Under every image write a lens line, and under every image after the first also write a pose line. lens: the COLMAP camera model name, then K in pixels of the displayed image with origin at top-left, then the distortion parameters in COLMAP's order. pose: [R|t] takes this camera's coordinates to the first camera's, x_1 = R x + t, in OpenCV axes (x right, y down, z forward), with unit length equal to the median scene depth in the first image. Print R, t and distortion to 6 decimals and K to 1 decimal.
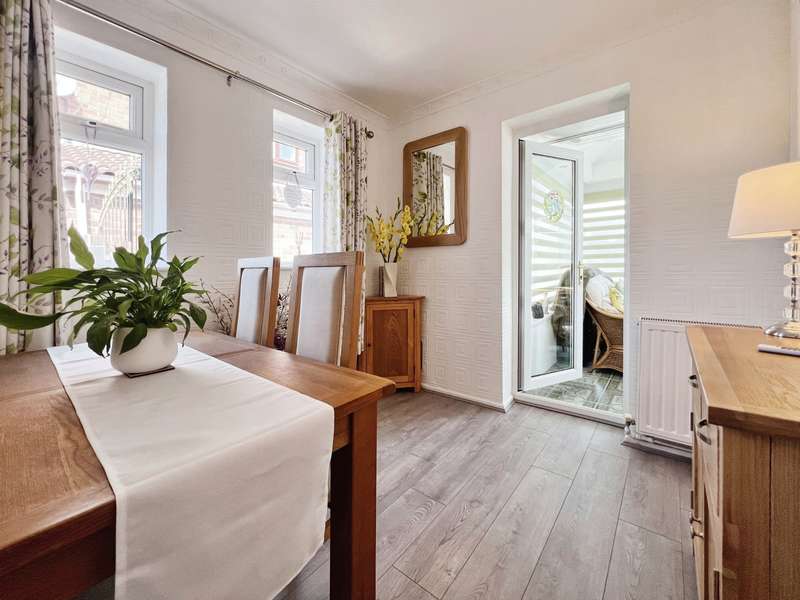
lens RADIAL K [[320.6, 0, 397.3], [0, 320.6, 272.9], [0, 0, 1]] dist [-0.001549, -0.000098]
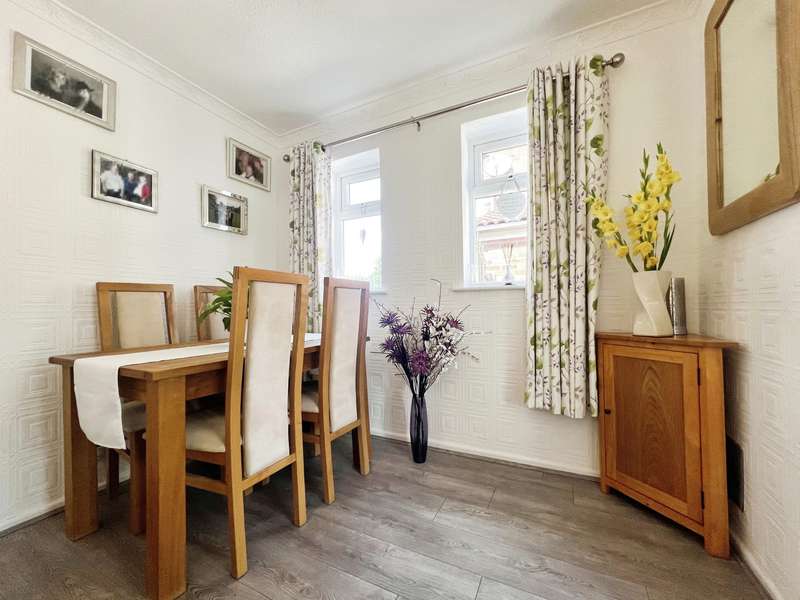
lens RADIAL K [[323.6, 0, 401.2], [0, 323.6, 299.7], [0, 0, 1]] dist [-0.001066, 0.000234]
pose [[0.235318, -0.005975, -0.971900, 0.444143], [0.004756, 0.999976, -0.004996, 0.016921], [0.971907, -0.003446, 0.235341, 0.512846]]
